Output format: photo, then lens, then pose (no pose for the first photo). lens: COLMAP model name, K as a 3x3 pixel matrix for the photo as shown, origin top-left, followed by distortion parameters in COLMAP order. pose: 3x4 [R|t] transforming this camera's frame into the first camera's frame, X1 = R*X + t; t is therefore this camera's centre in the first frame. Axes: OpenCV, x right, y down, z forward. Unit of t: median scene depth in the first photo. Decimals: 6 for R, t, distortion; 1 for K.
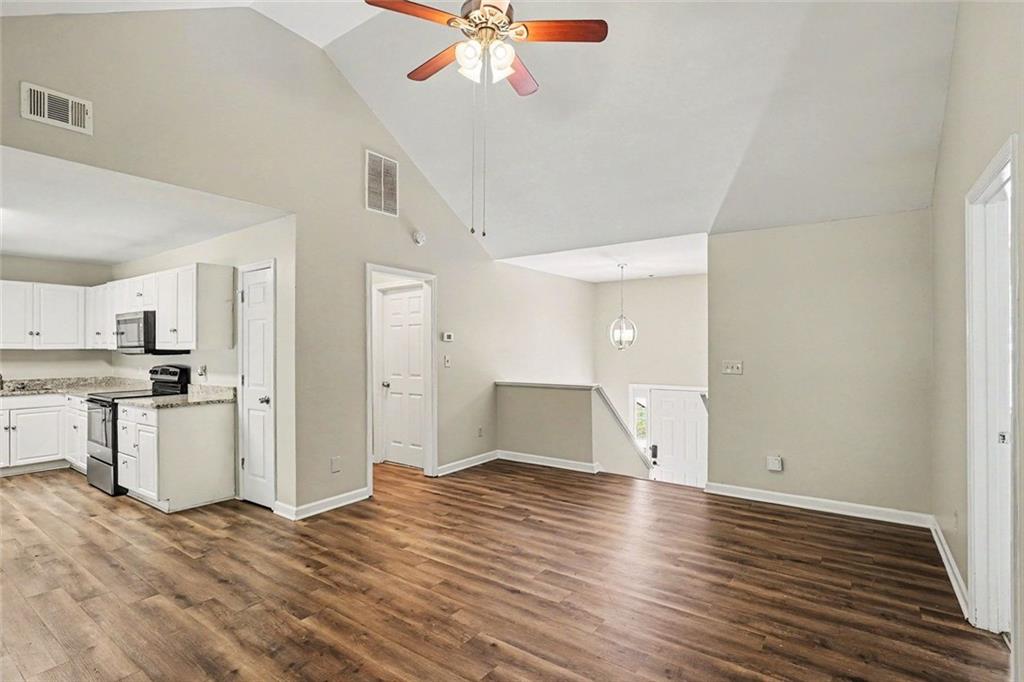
lens RADIAL K [[491.7, 0, 506.0], [0, 491.7, 343.9], [0, 0, 1]] dist [-0.003912, -0.000025]
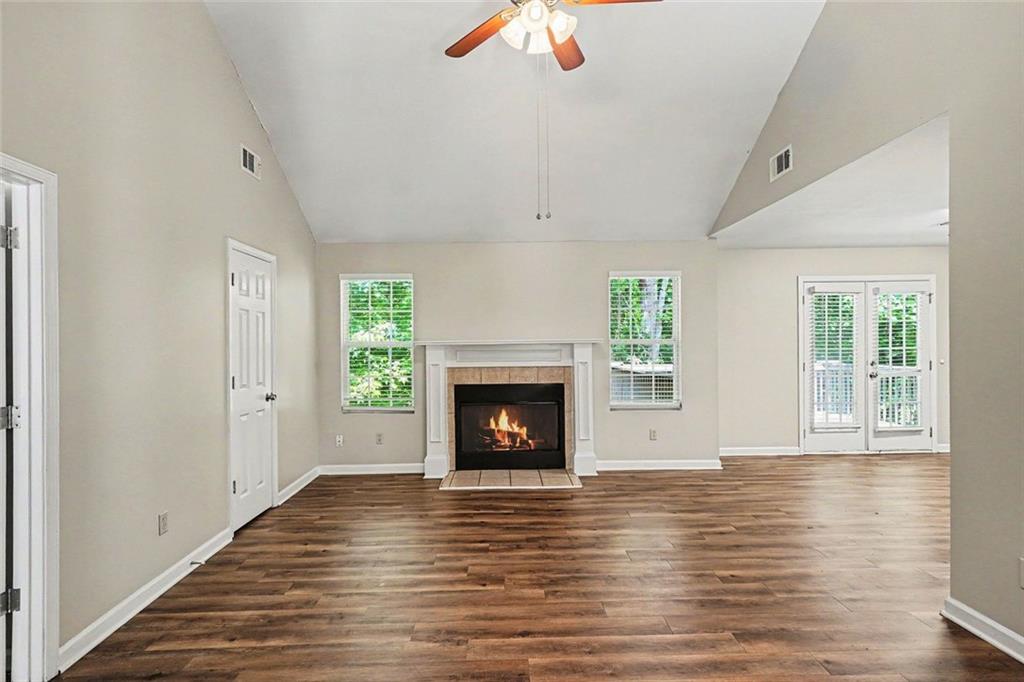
lens RADIAL K [[491.7, 0, 507.6], [0, 491.7, 343.1], [0, 0, 1]] dist [-0.003912, -0.000025]
pose [[-0.800917, 0.013634, -0.598620, 0.575956], [0.018893, 0.999818, -0.002506, 0.013134], [0.598477, -0.013317, -0.801029, 1.785288]]
